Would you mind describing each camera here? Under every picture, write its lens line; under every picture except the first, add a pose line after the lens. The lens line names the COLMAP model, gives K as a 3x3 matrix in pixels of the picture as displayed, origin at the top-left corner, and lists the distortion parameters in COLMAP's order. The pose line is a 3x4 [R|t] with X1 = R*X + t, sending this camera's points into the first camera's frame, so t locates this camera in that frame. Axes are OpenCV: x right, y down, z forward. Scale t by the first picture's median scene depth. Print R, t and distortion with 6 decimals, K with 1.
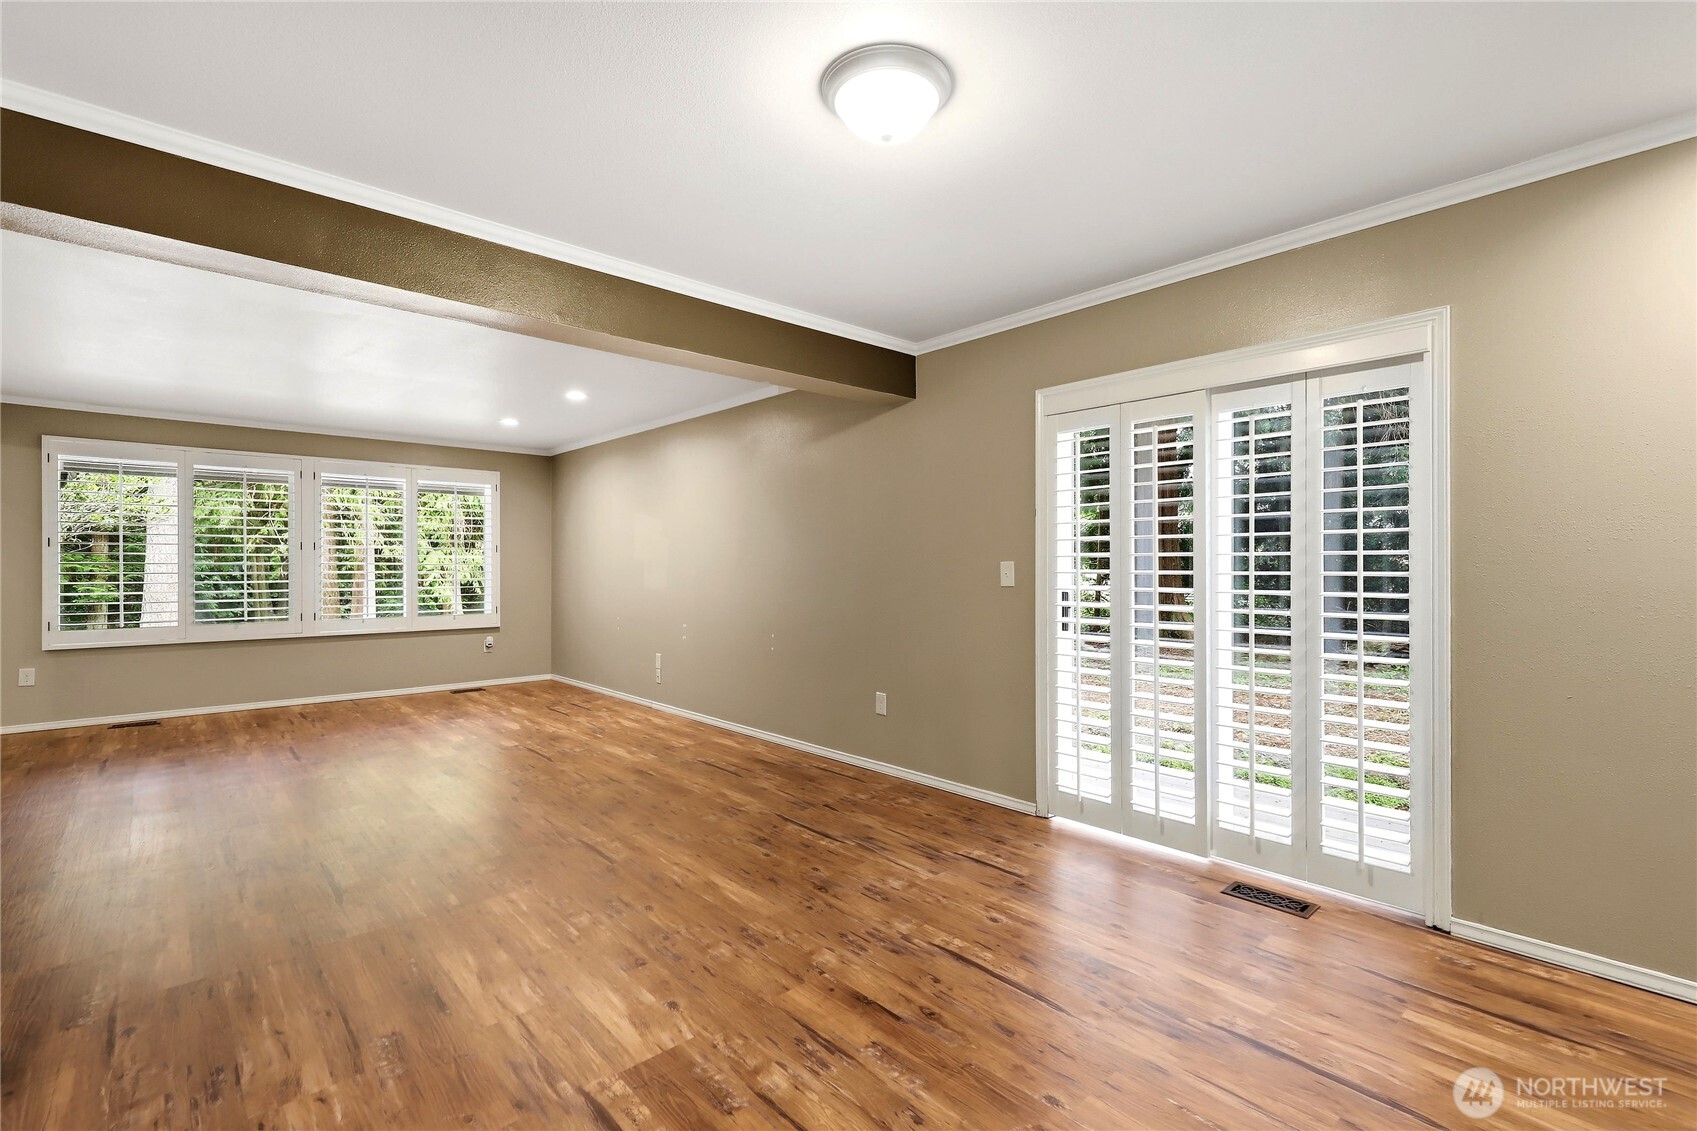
lens RADIAL K [[757.9, 0, 853.0], [0, 757.9, 562.3], [0, 0, 1]] dist [0.000725, -0.000044]
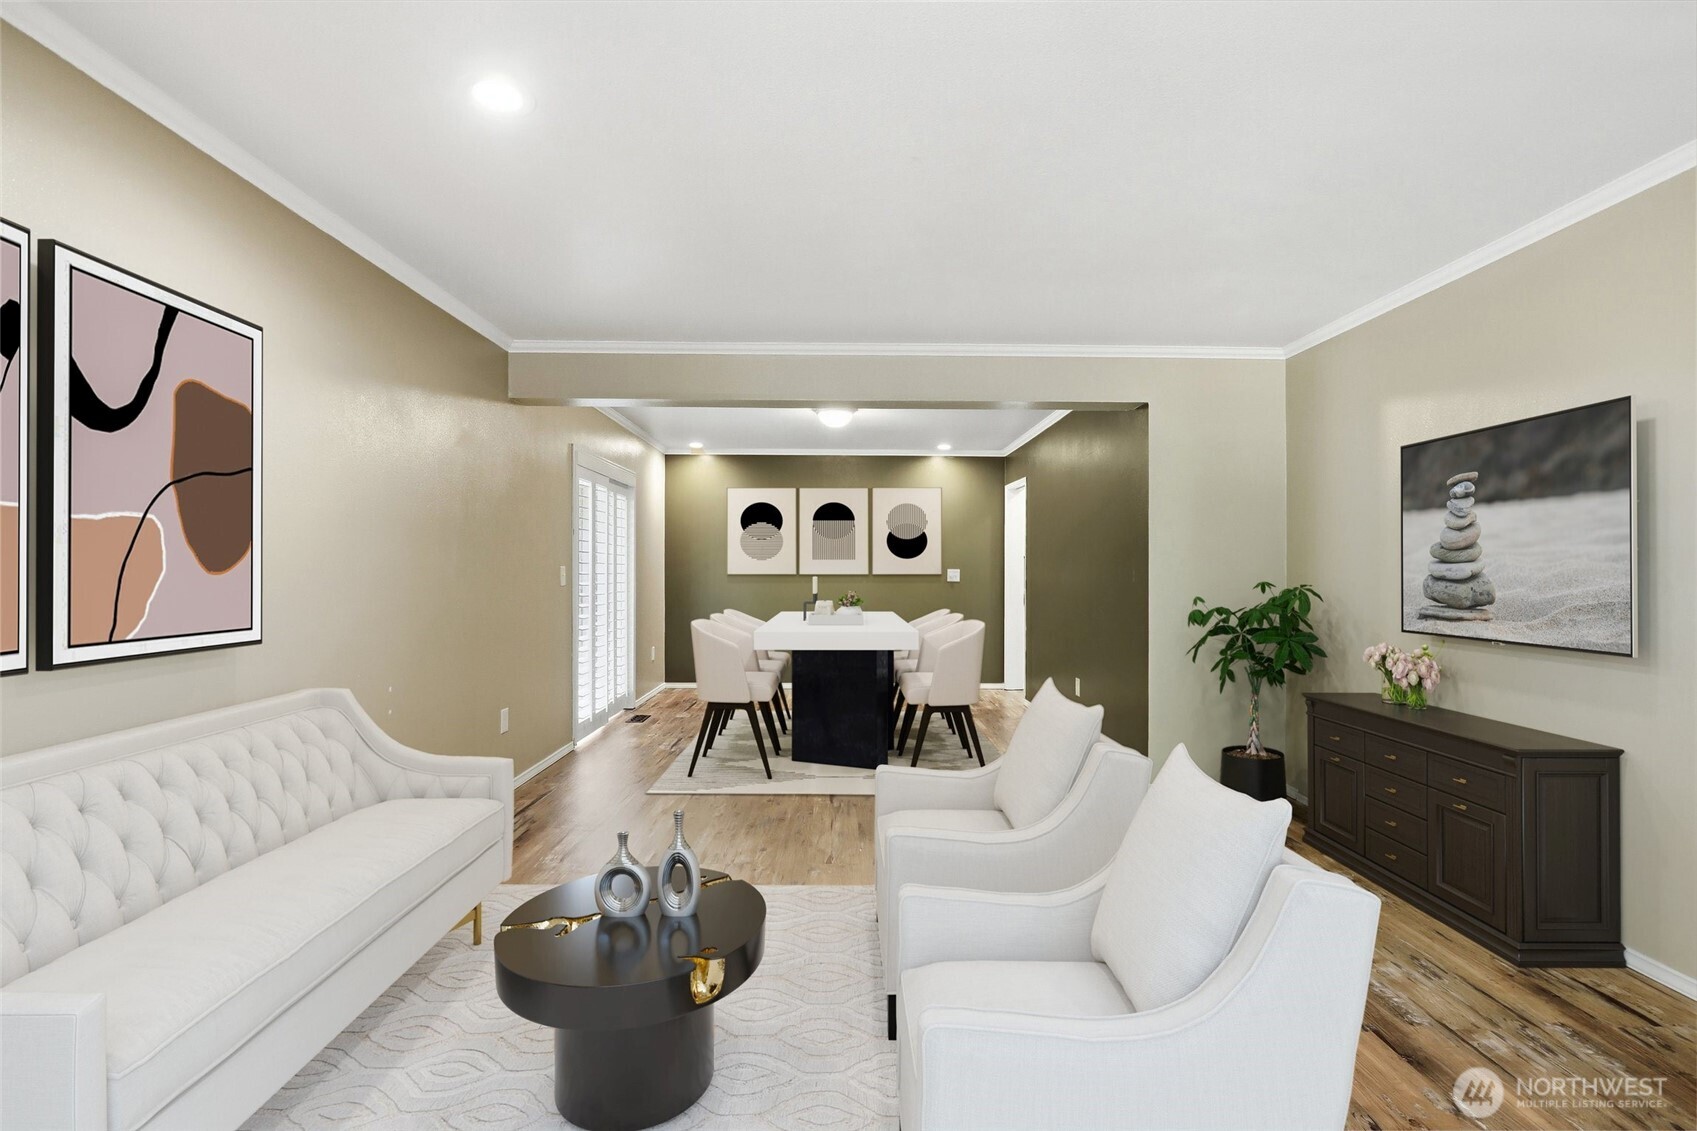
lens RADIAL K [[791.6, 0, 877.6], [0, 791.6, 565.1], [0, 0, 1]] dist [0.000872, -0.000301]
pose [[-0.762053, 0.001891, 0.647512, -0.995164], [-0.004458, 0.999957, -0.008167, 0.002255], [-0.647499, -0.009111, -0.762012, 1.551010]]
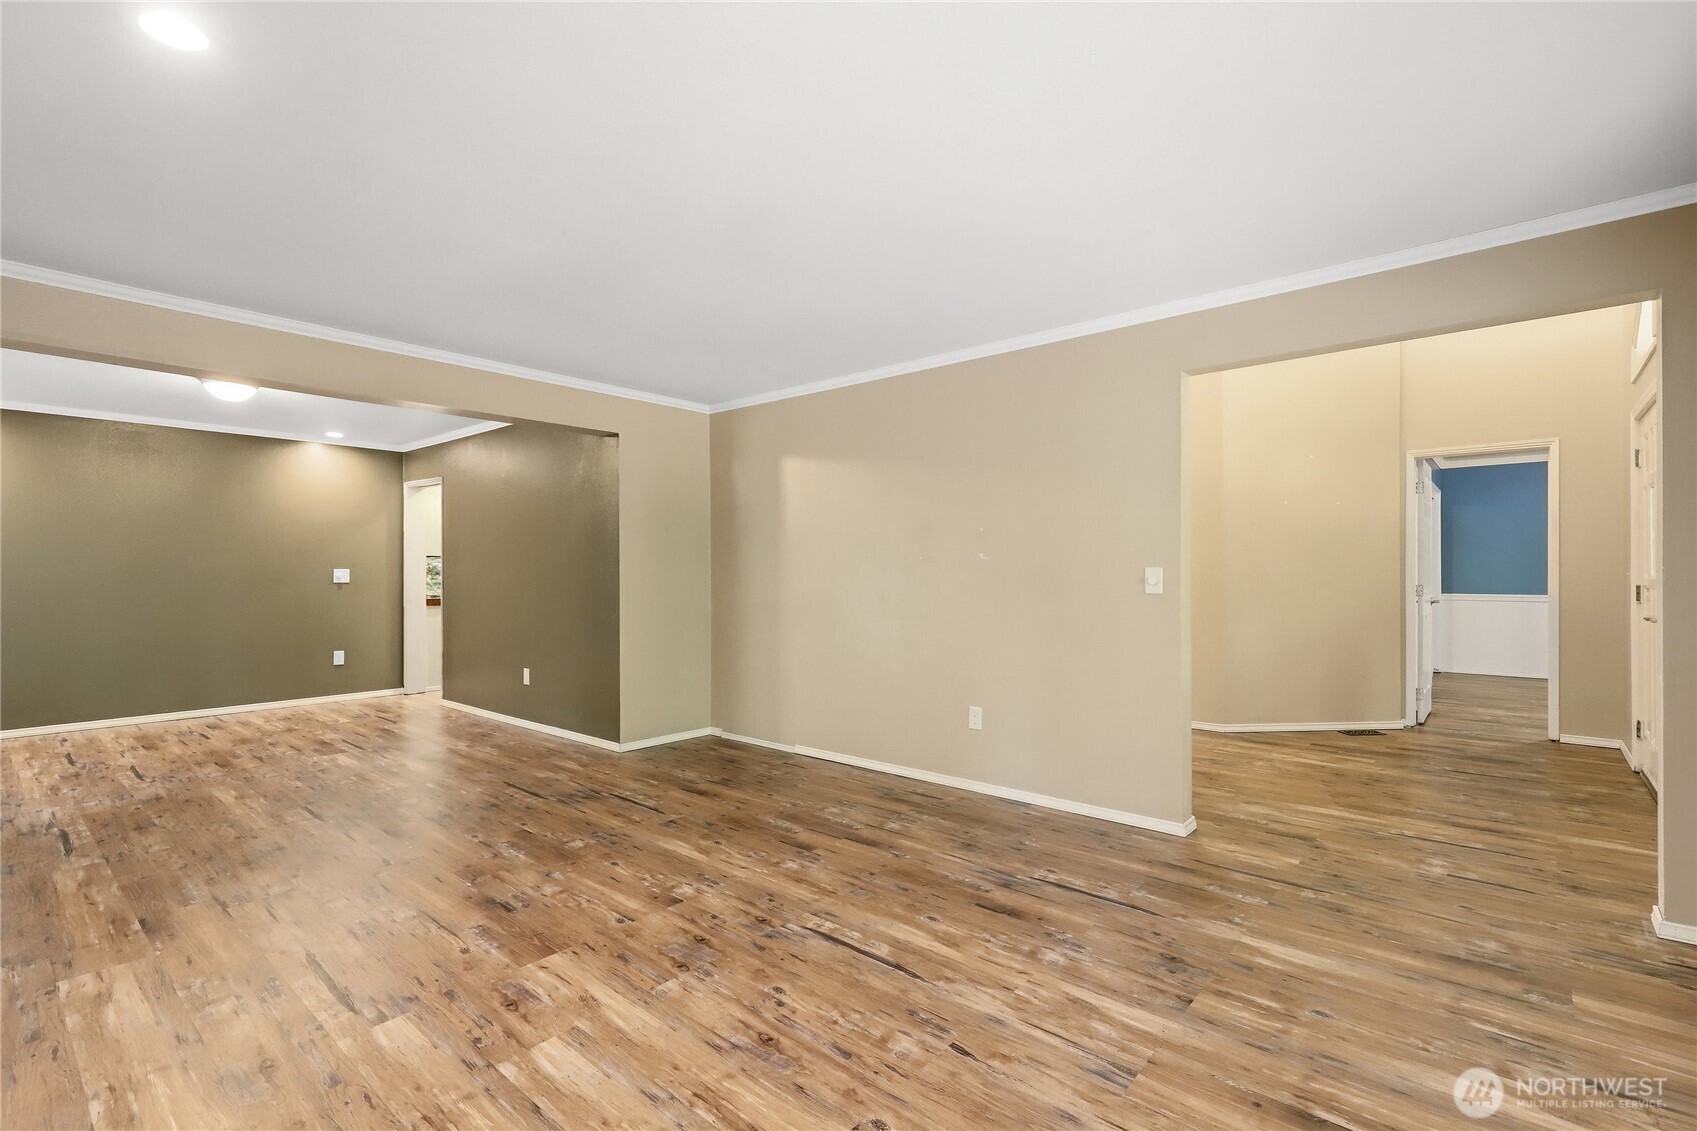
lens RADIAL K [[770.3, 0, 848.5], [0, 770.3, 565.5], [0, 0, 1]] dist [0.033740, 0.000024]
pose [[-0.994286, 0.000289, -0.106748, -0.817586], [0.000722, 0.999992, -0.004018, -0.004717], [0.106746, -0.004072, -0.994278, 1.818164]]
